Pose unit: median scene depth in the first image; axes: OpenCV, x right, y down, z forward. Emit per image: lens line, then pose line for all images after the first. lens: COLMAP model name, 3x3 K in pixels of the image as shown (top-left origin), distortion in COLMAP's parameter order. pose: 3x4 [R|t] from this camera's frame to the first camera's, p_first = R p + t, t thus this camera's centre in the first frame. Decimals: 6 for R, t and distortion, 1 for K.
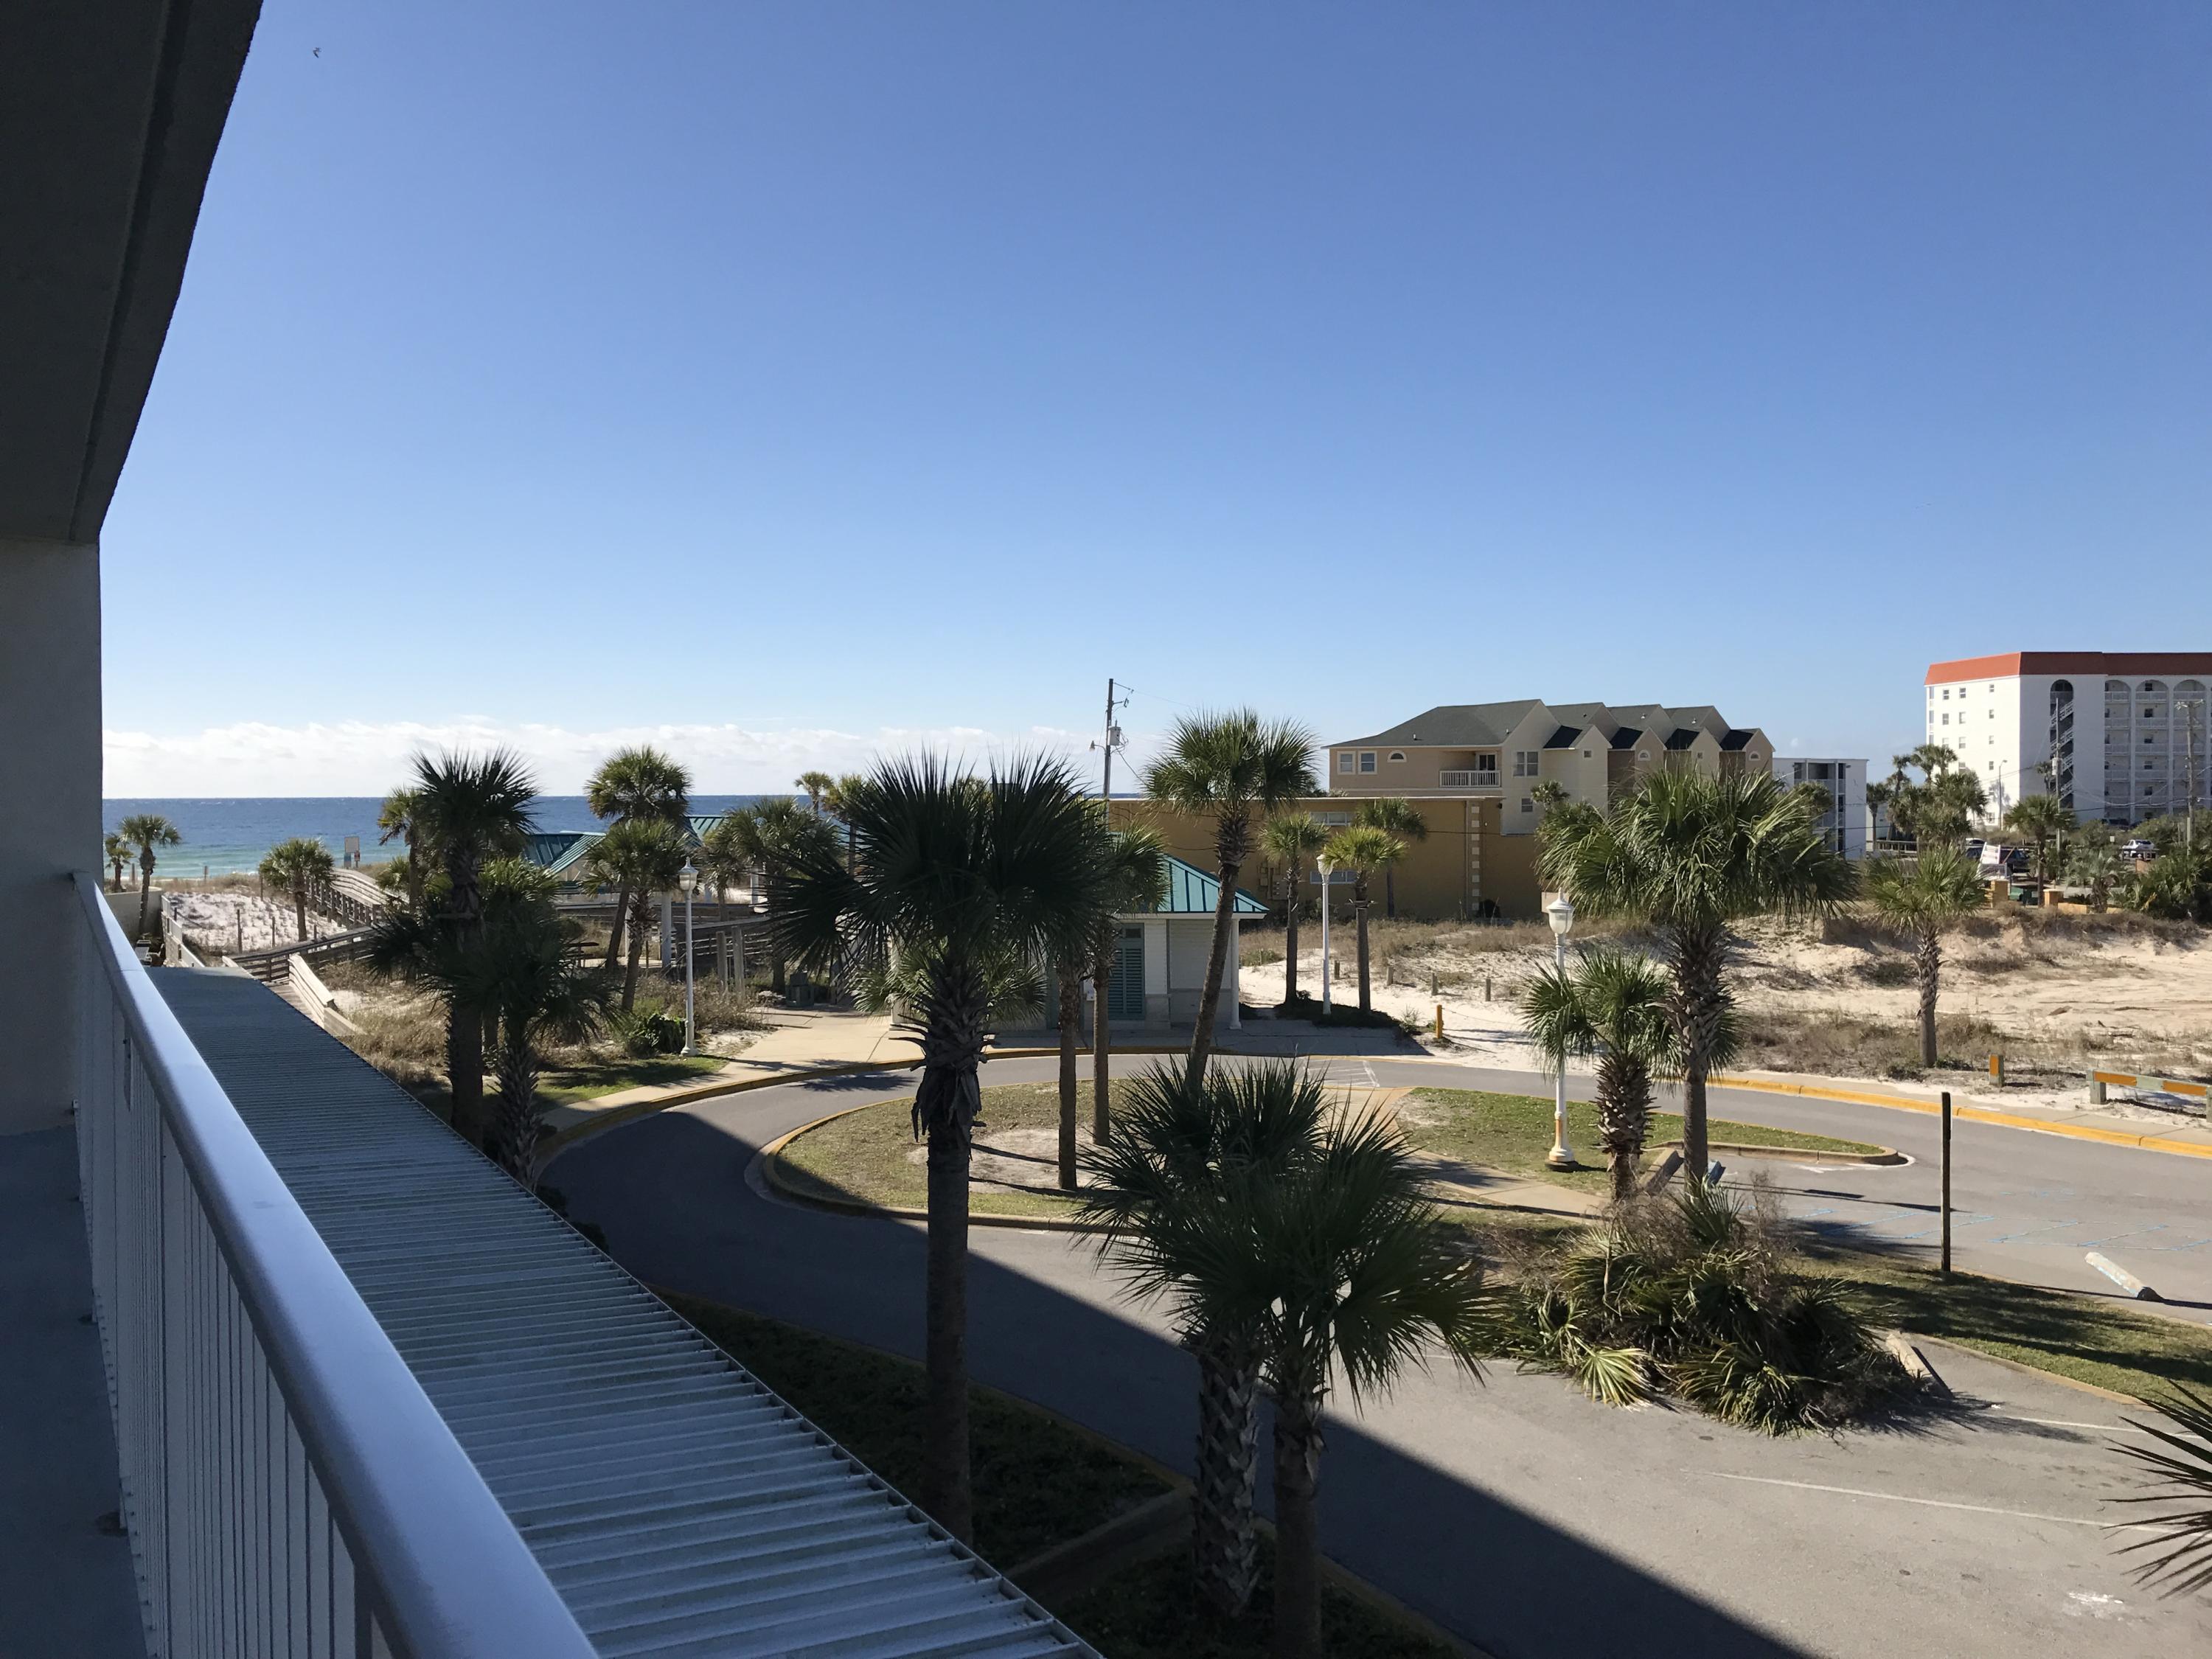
lens RADIAL K [[1819.4, 0, 1090.3], [0, 1819.4, 813.3], [0, 0, 1]] dist [0.037527, -0.049089]
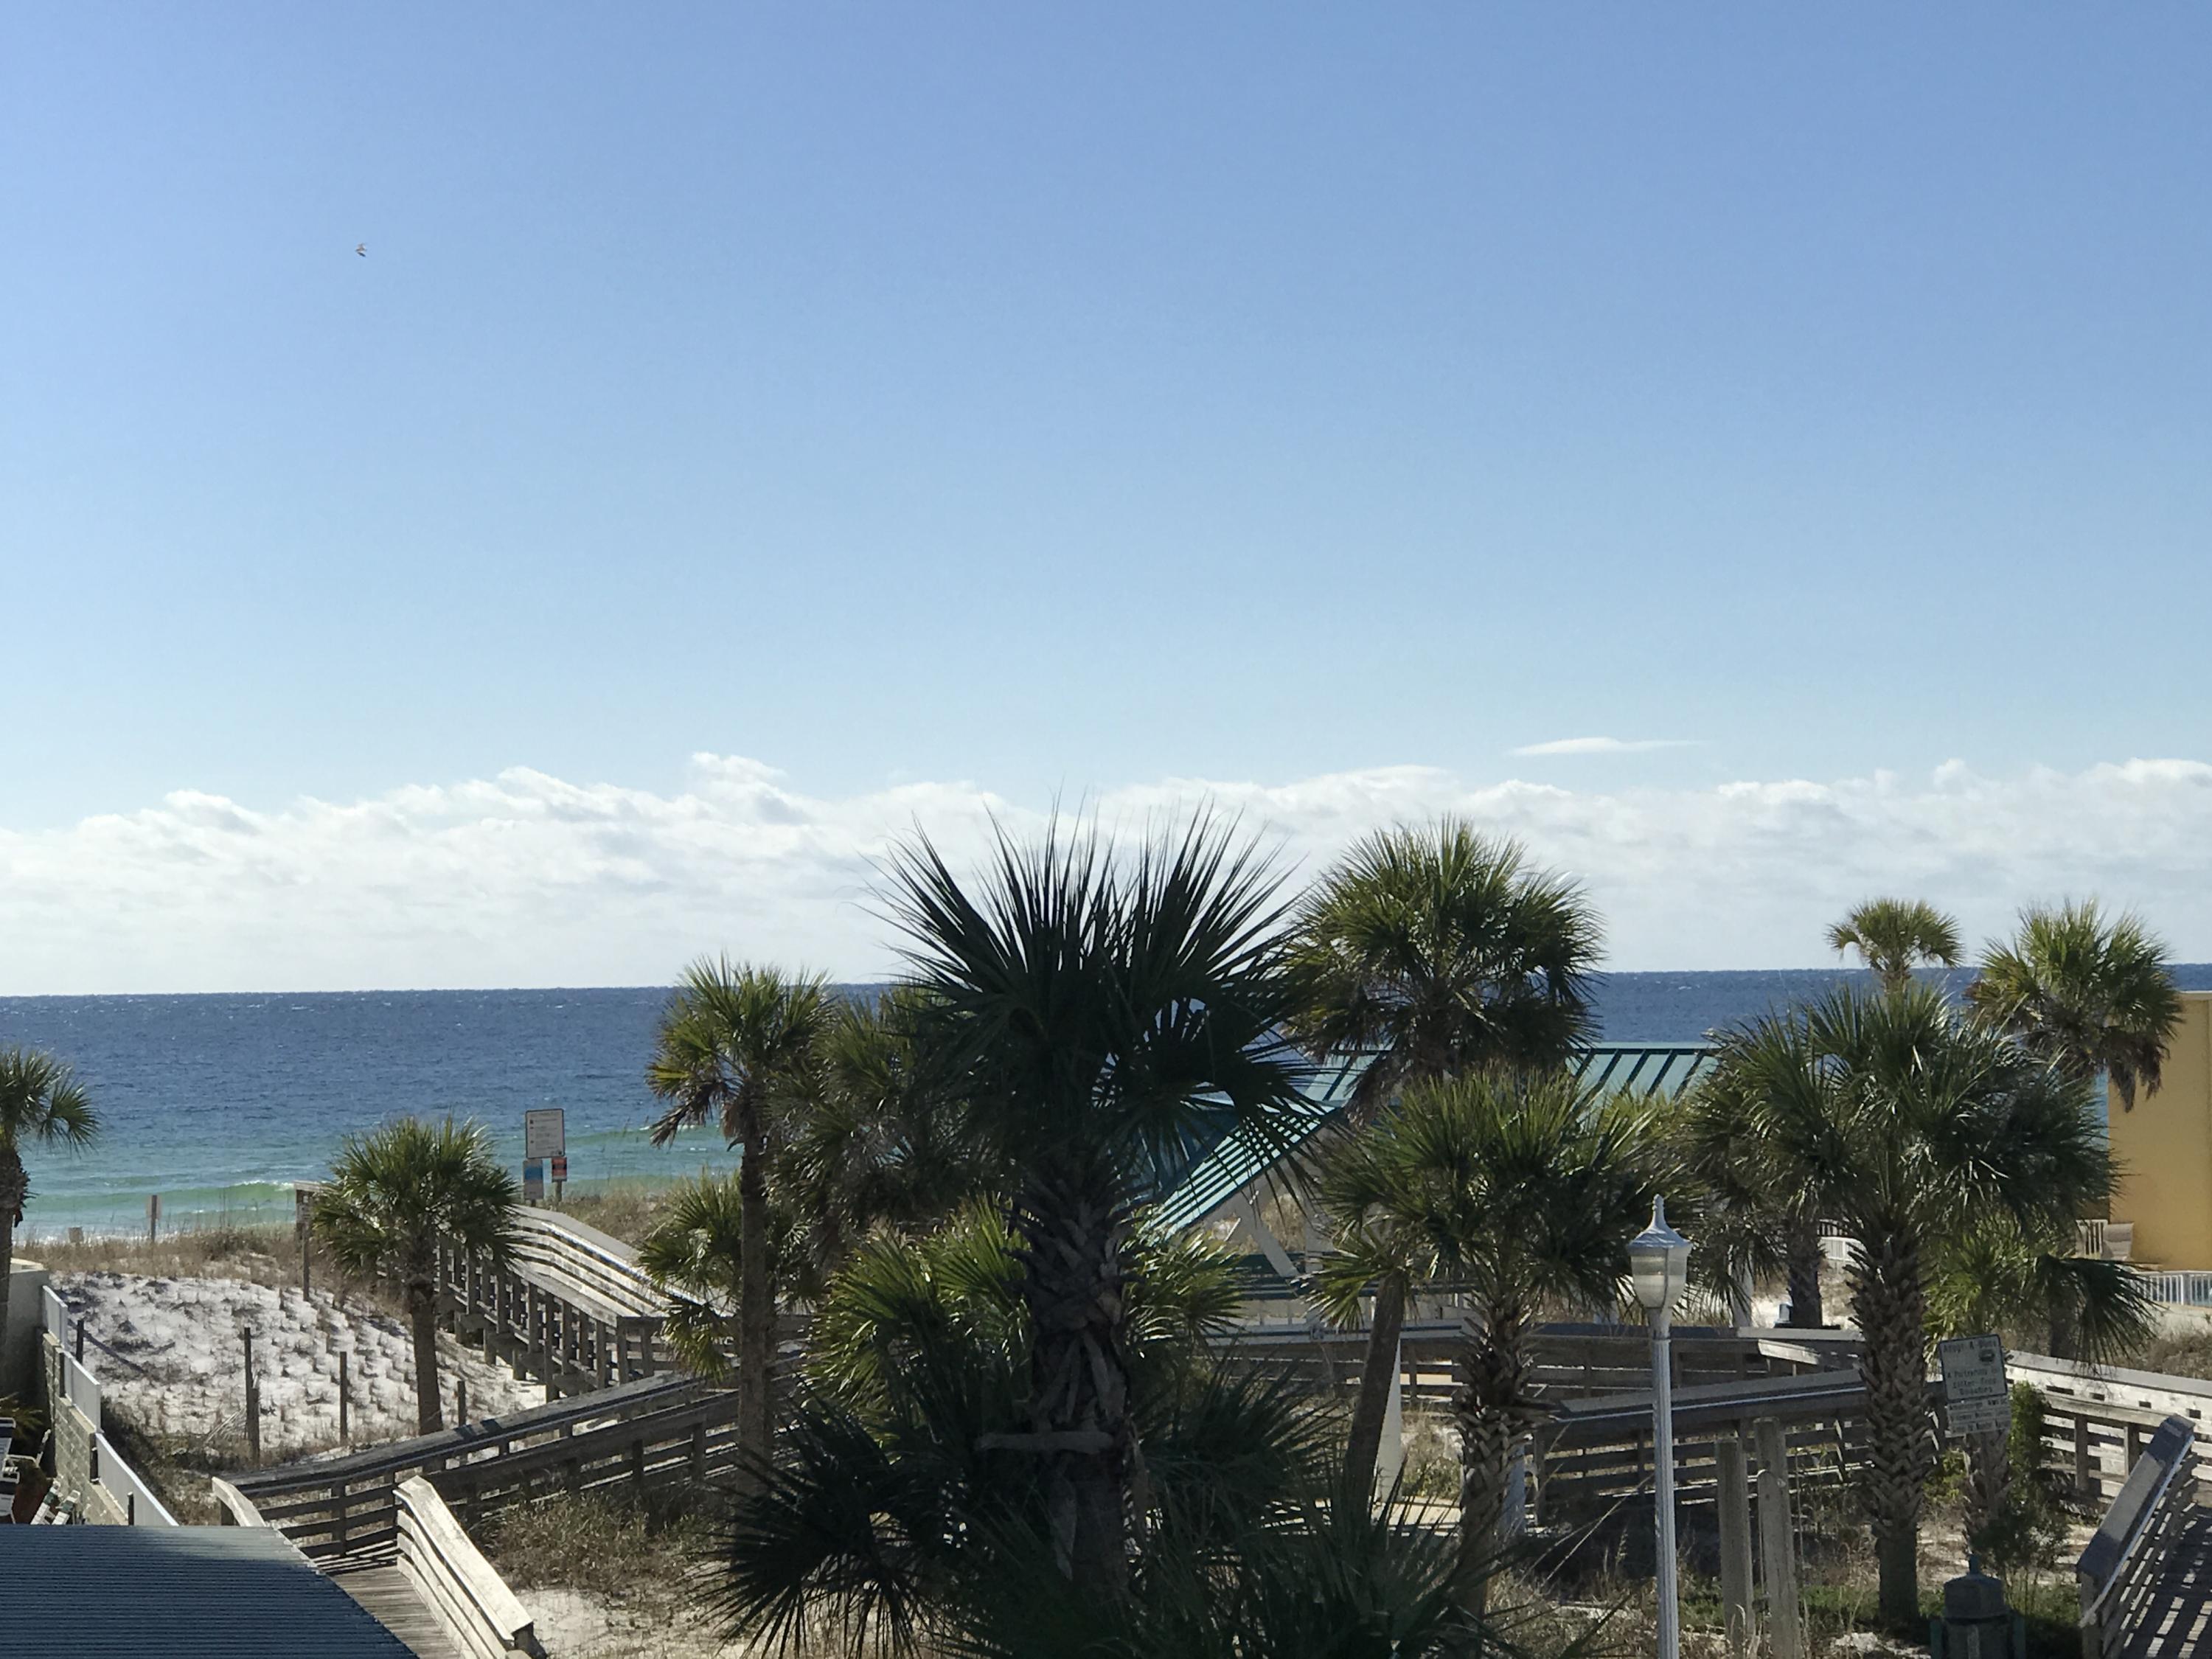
lens RADIAL K [[5435.1, 0, 1104.8], [0, 5435.1, 831.9], [0, 0, 1]] dist [0.040949, 0.000000]
pose [[0.962605, -0.016334, -0.270416, -0.049936], [0.006815, 0.999325, -0.036103, -0.002782], [0.270824, 0.032910, 0.962066, 0.090109]]
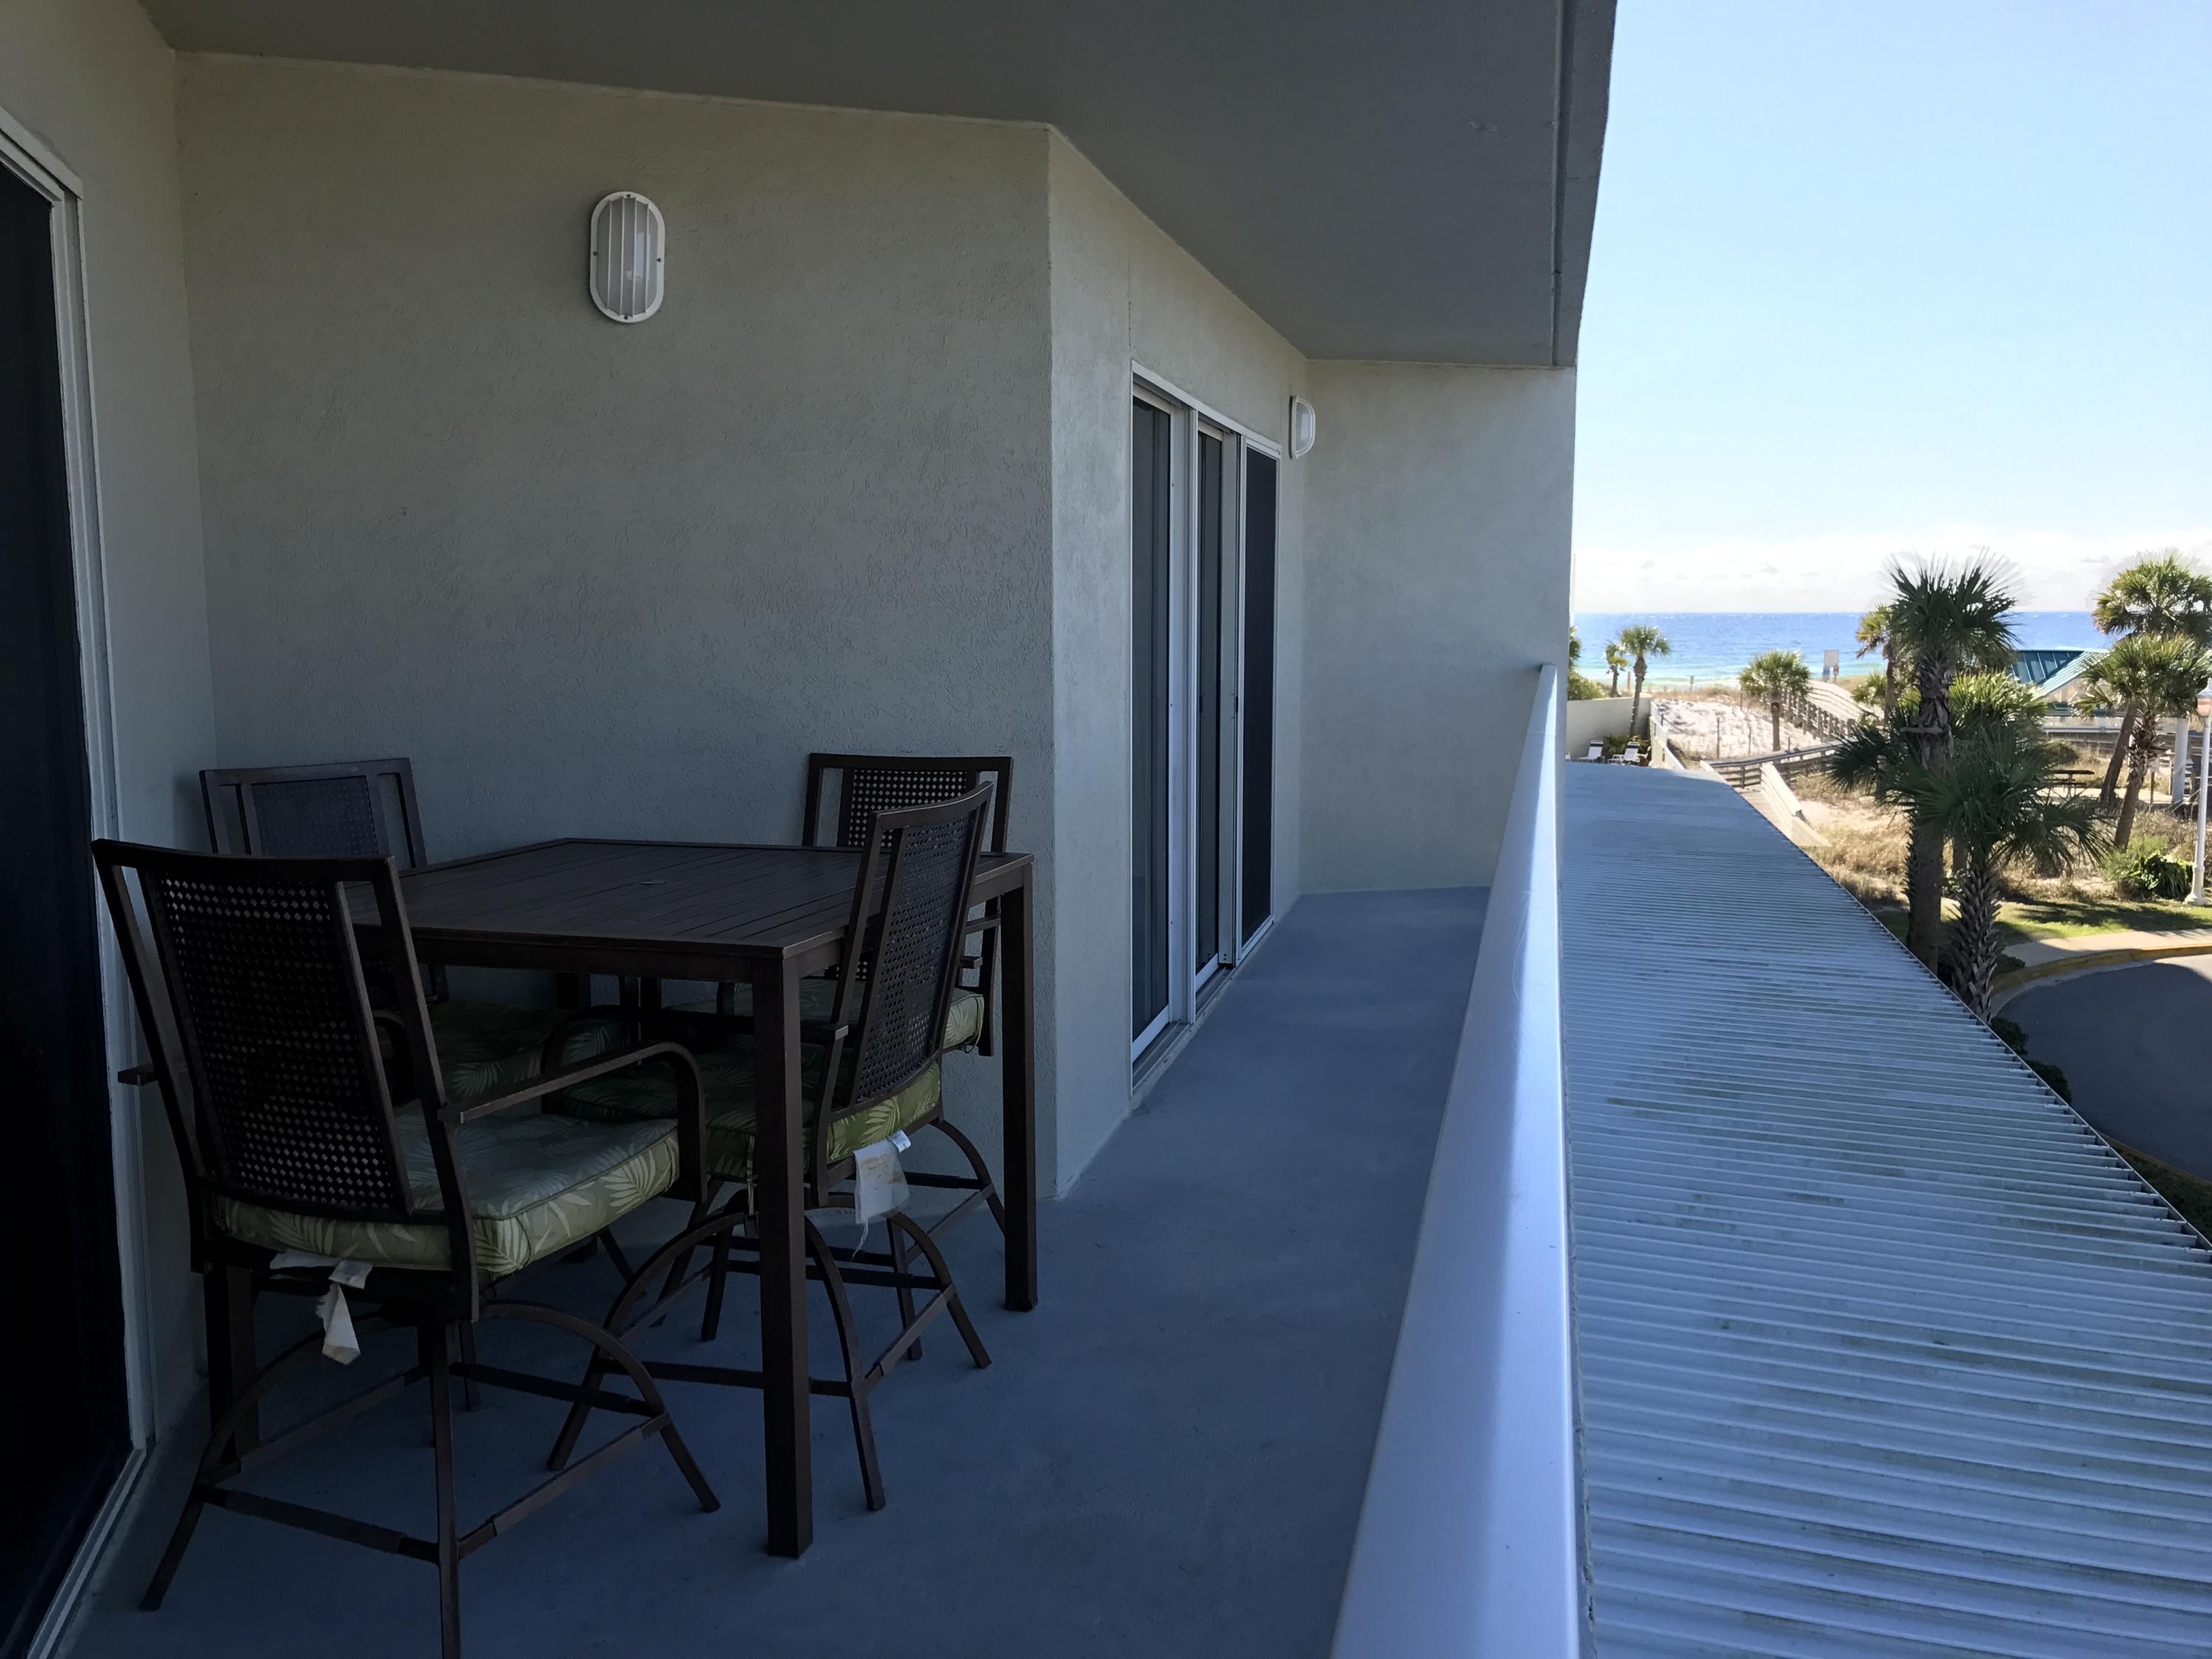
lens RADIAL K [[1819.4, 0, 1085.5], [0, 1819.4, 815.4], [0, 0, 1]] dist [0.037527, -0.049089]
pose [[0.716530, 0.080446, -0.692902, 0.004341], [-0.009211, 0.994332, 0.105917, 0.001039], [0.697495, -0.069511, 0.713210, -0.001264]]
